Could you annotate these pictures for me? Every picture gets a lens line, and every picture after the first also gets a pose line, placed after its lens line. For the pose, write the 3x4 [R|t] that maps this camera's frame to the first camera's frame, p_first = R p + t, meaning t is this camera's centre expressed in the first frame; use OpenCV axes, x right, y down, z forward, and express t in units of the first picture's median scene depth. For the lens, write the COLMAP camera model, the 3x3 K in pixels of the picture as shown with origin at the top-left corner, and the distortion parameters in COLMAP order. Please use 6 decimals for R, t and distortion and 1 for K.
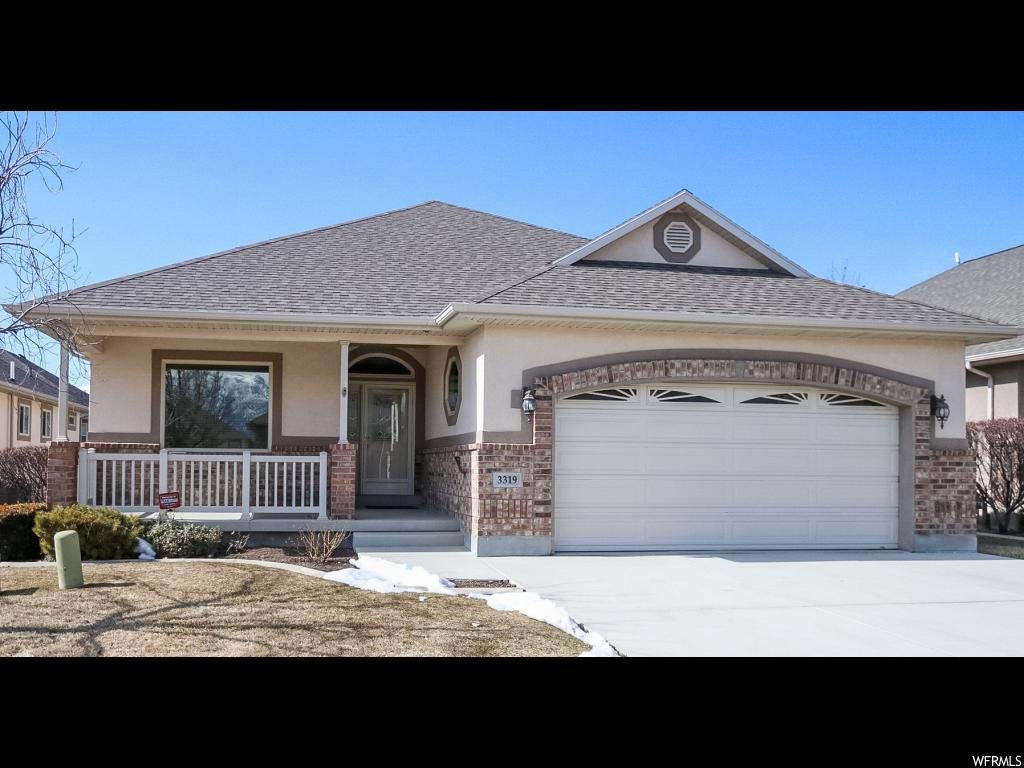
lens RADIAL K [[592.1, 0, 443.1], [0, 592.1, 380.1], [0, 0, 1]] dist [-0.000206, 0.000465]
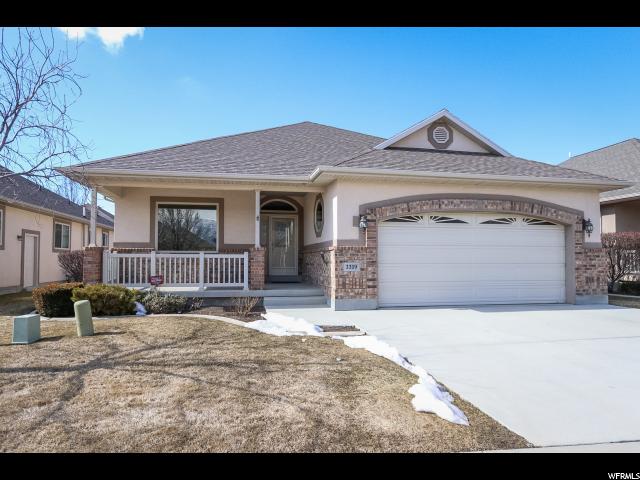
lens RADIAL K [[398.5, 0, 320.0], [0, 398.5, 240.0], [0, 0, 1]] dist [-0.000933, -0.000184]
pose [[0.999947, -0.007203, 0.007293, 0.009265], [0.006452, 0.995147, 0.098185, -0.031238], [-0.007965, -0.098133, 0.995141, -0.188924]]
